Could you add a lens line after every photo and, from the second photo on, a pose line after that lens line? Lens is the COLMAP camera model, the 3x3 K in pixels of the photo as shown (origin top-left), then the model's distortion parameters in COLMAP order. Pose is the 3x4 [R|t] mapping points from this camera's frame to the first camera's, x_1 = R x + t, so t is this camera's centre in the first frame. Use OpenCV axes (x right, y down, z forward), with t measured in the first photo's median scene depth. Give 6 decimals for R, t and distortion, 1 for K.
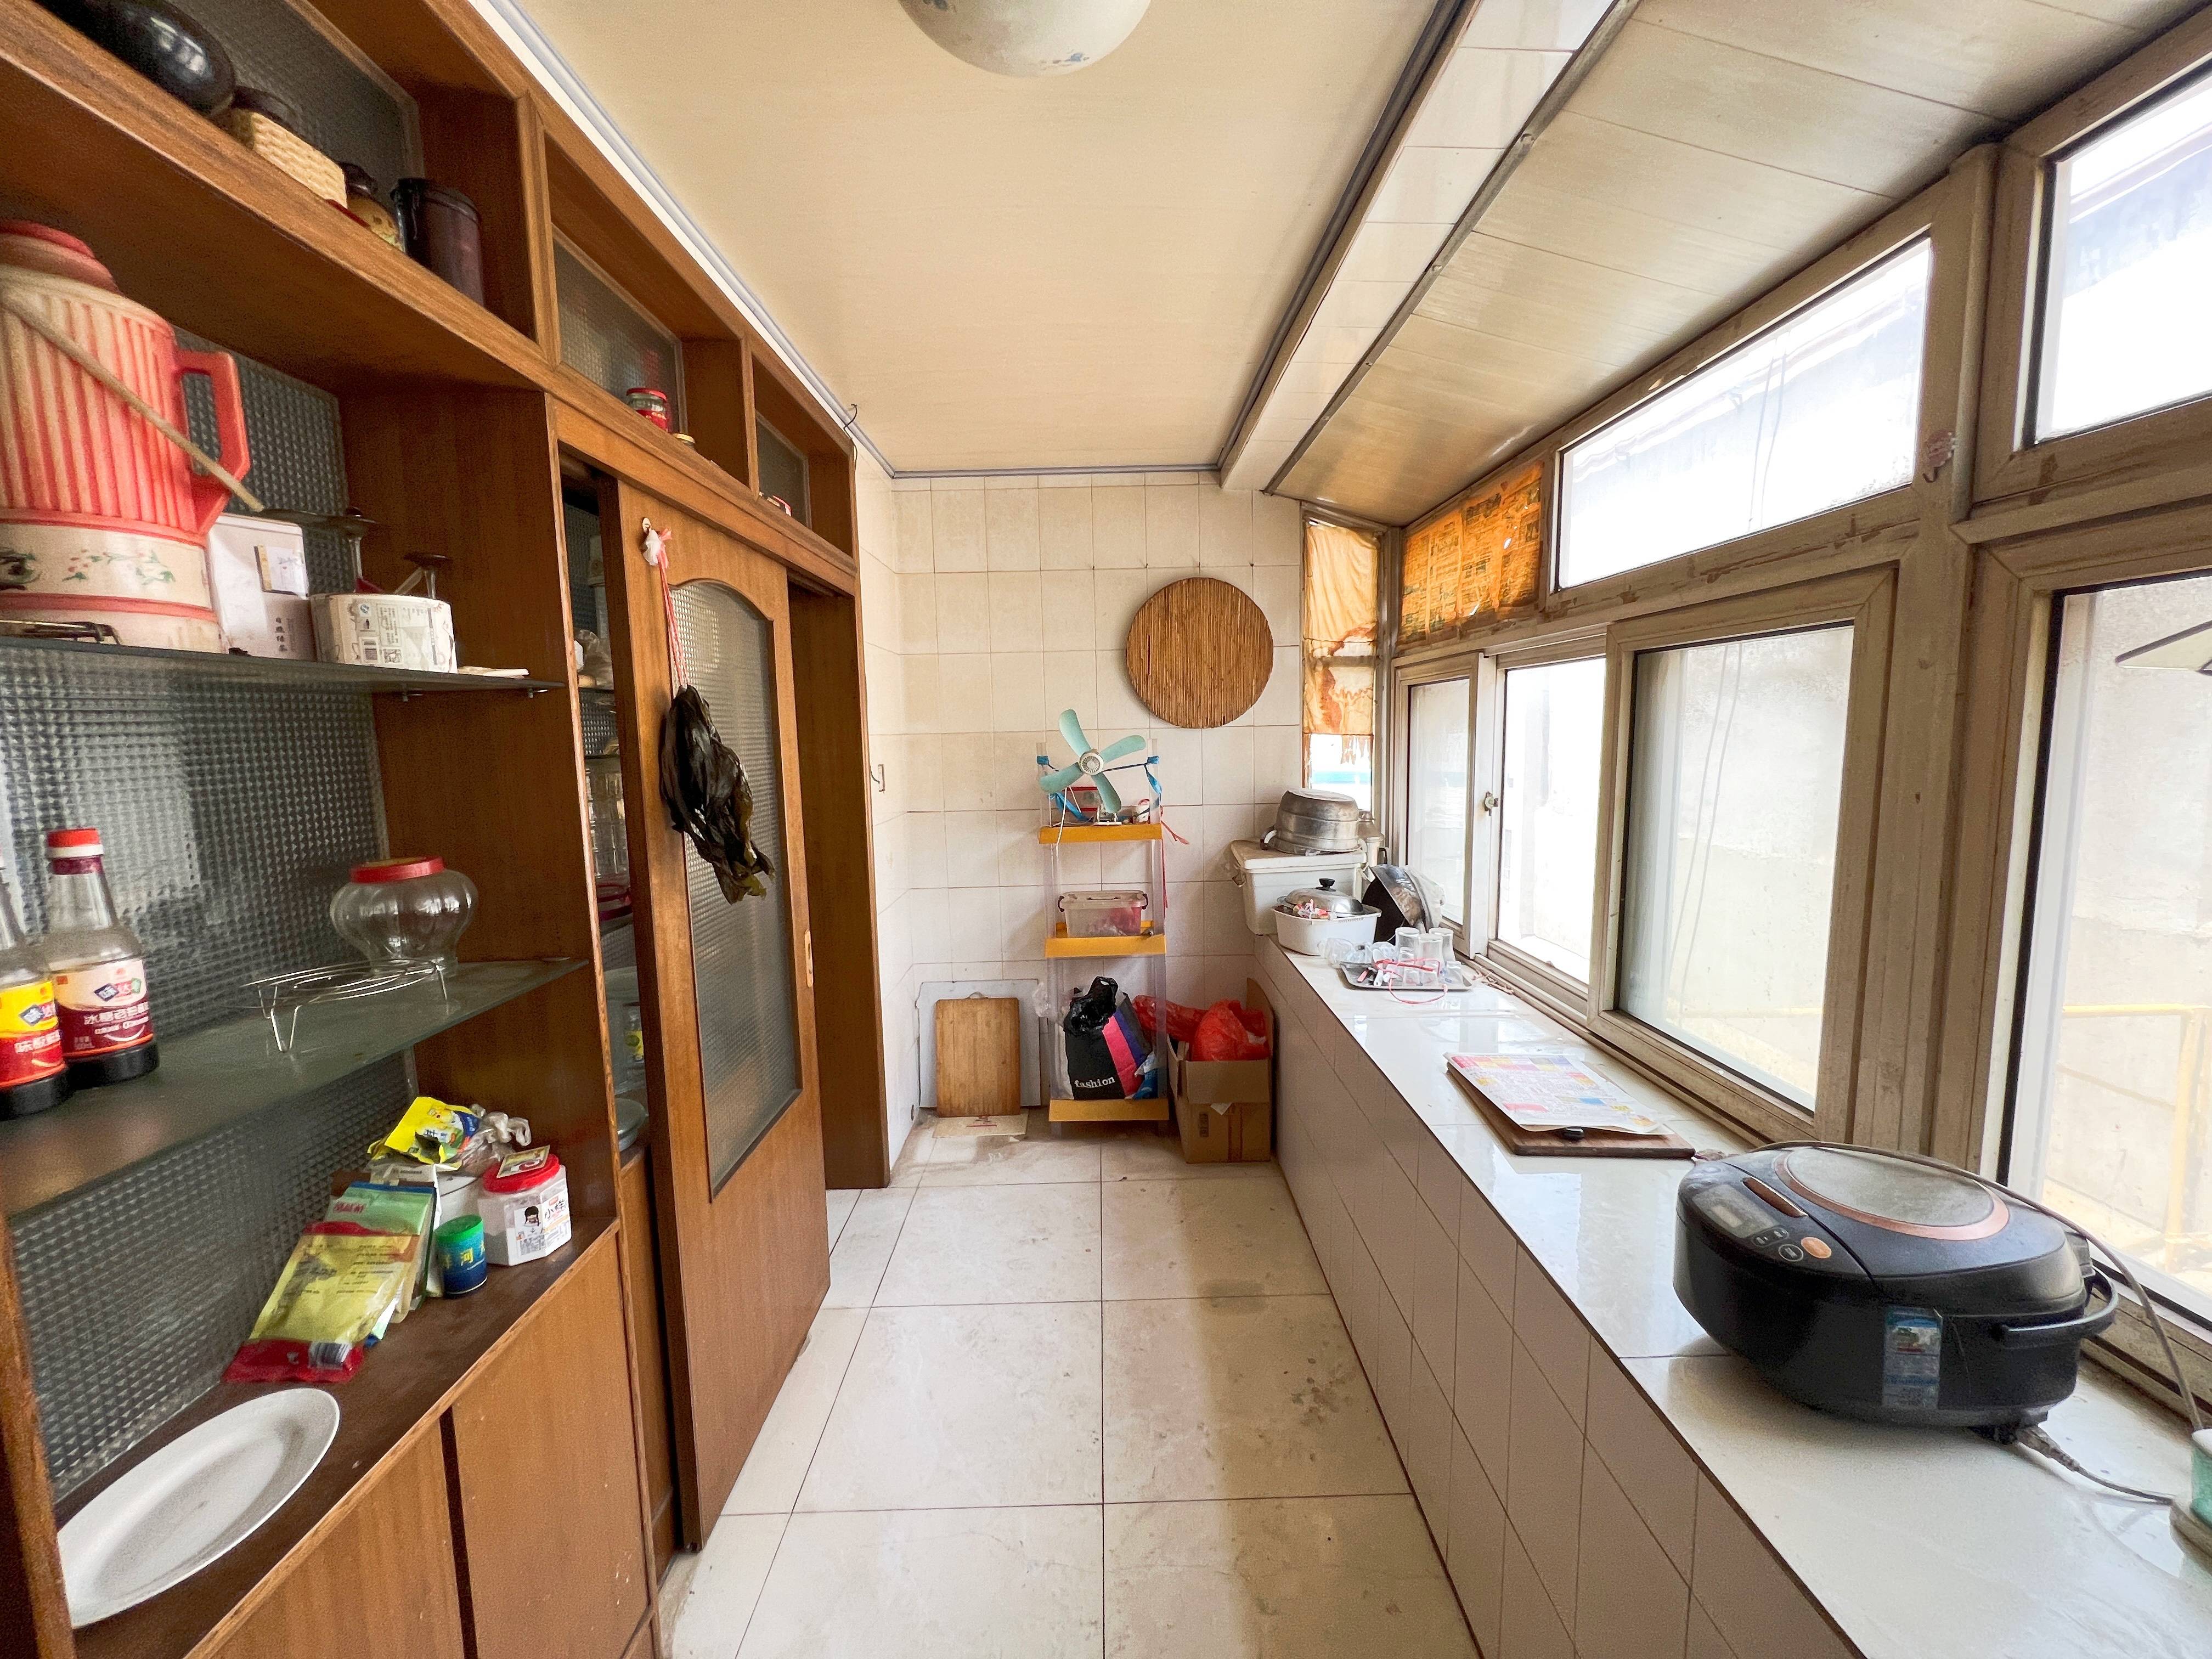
lens RADIAL K [[889.5, 0, 1108.9], [0, 889.5, 827.3], [0, 0, 1]] dist [0.001261, 0.000028]
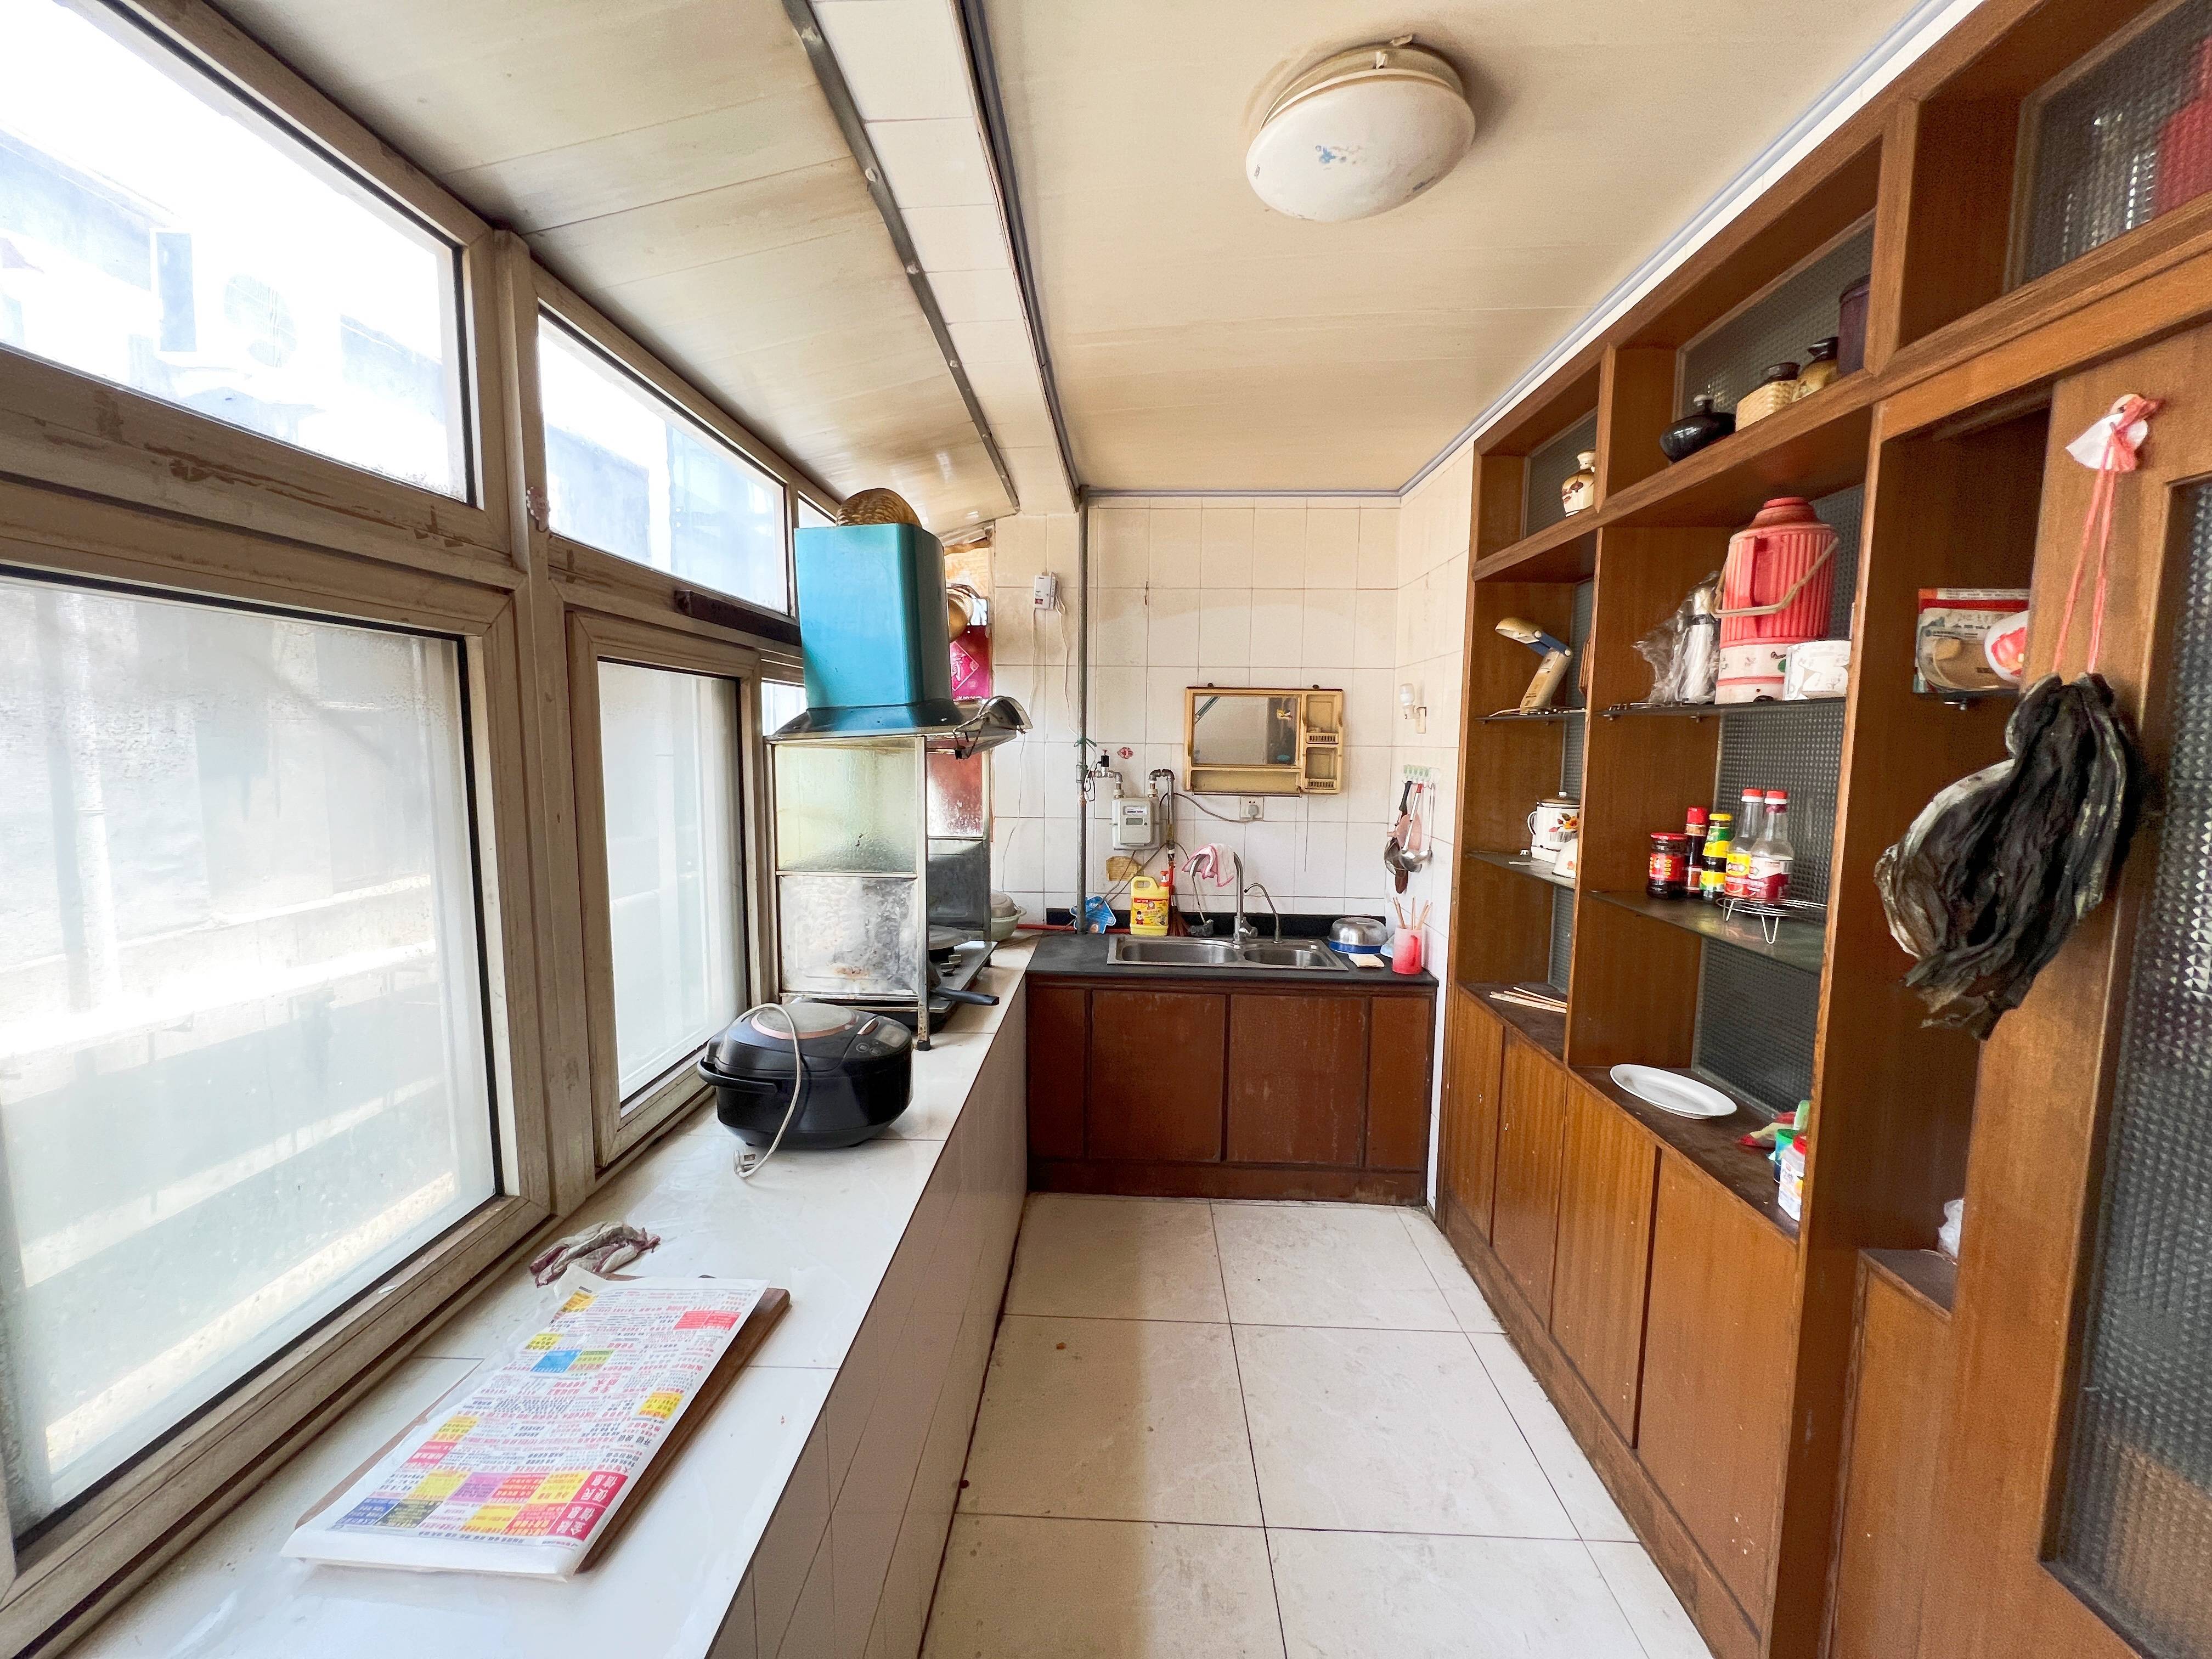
lens RADIAL K [[889.5, 0, 1104.1], [0, 889.5, 830.8], [0, 0, 1]] dist [0.001261, 0.000028]
pose [[-0.999088, 0.006268, 0.042225, 0.144477], [0.015211, 0.976505, 0.214956, -0.195810], [-0.039885, 0.215403, -0.975710, 1.640707]]
